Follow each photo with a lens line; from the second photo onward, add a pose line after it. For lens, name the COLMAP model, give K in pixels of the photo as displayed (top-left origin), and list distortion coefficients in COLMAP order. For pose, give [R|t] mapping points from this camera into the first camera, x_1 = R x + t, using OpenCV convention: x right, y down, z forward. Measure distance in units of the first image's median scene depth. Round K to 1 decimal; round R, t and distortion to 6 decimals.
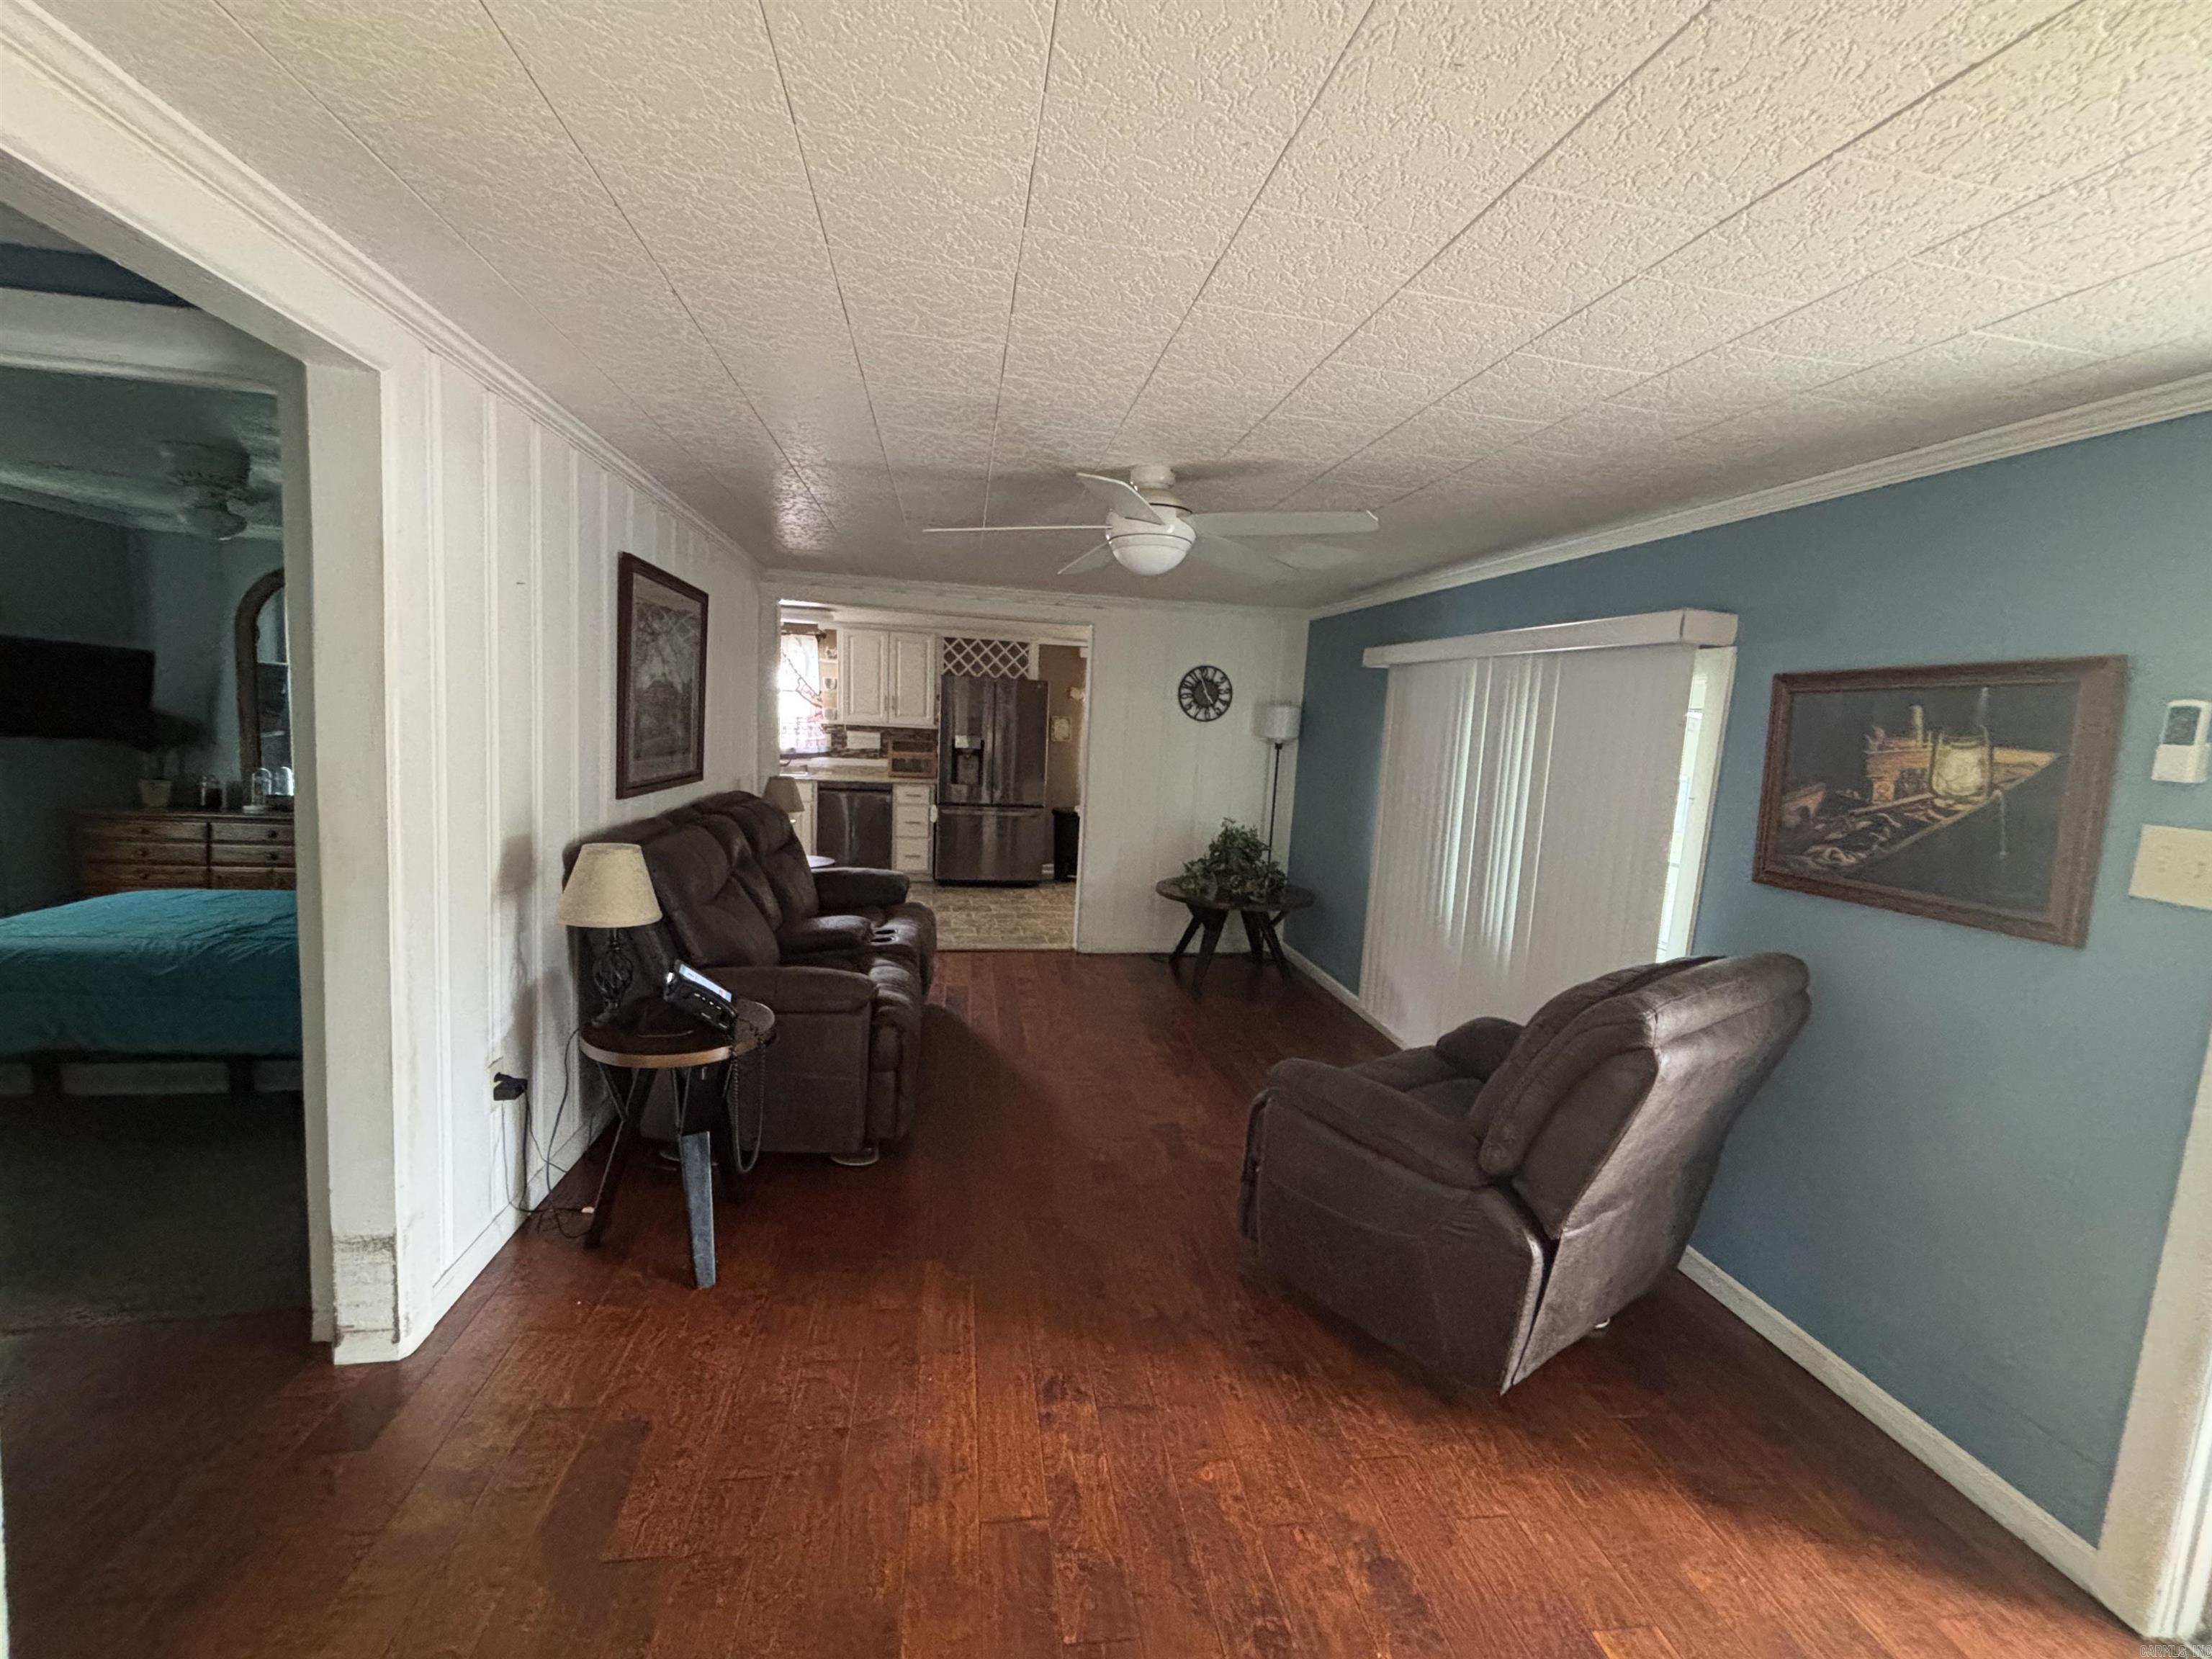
lens RADIAL K [[905.4, 0, 1095.3], [0, 905.4, 829.0], [0, 0, 1]] dist [-0.000513, 0.000492]
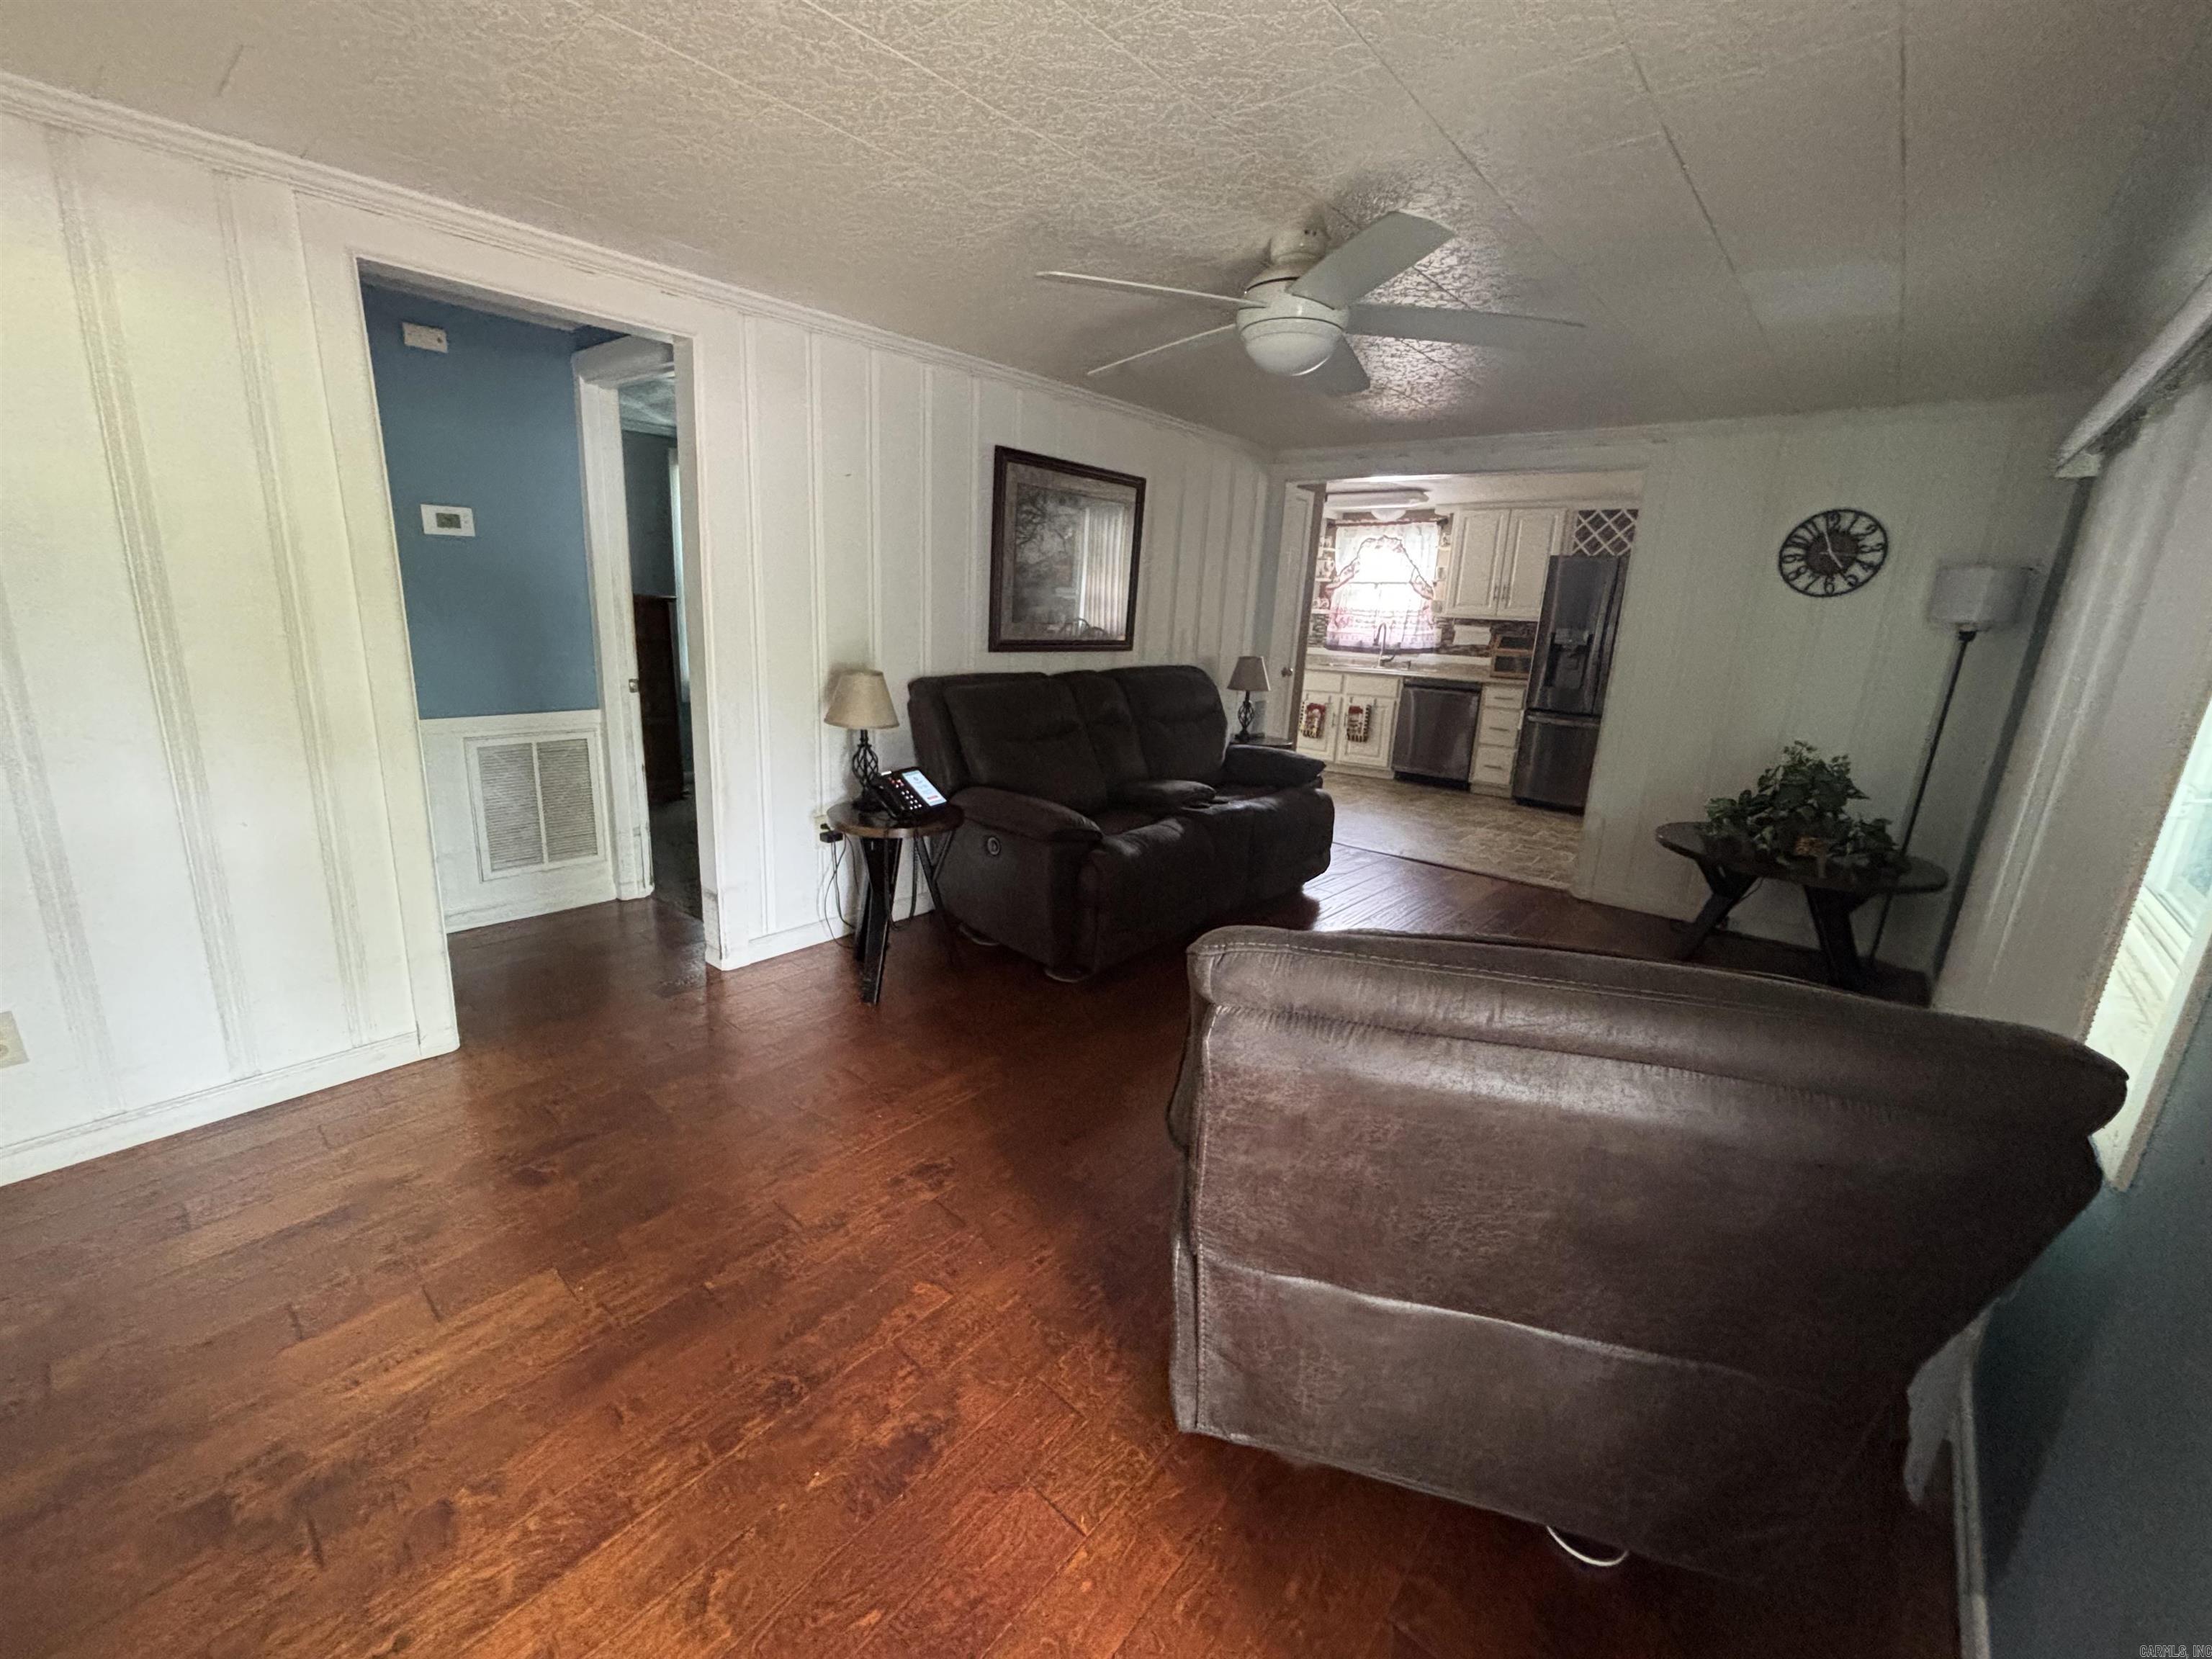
lens RADIAL K [[905.4, 0, 1091.4], [0, 905.4, 827.9], [0, 0, 1]] dist [-0.000513, 0.000492]
pose [[0.638027, 0.169787, -0.751062, 0.306539], [-0.103712, 0.985448, 0.134669, 0.014184], [0.762997, -0.008028, 0.646352, 0.161995]]
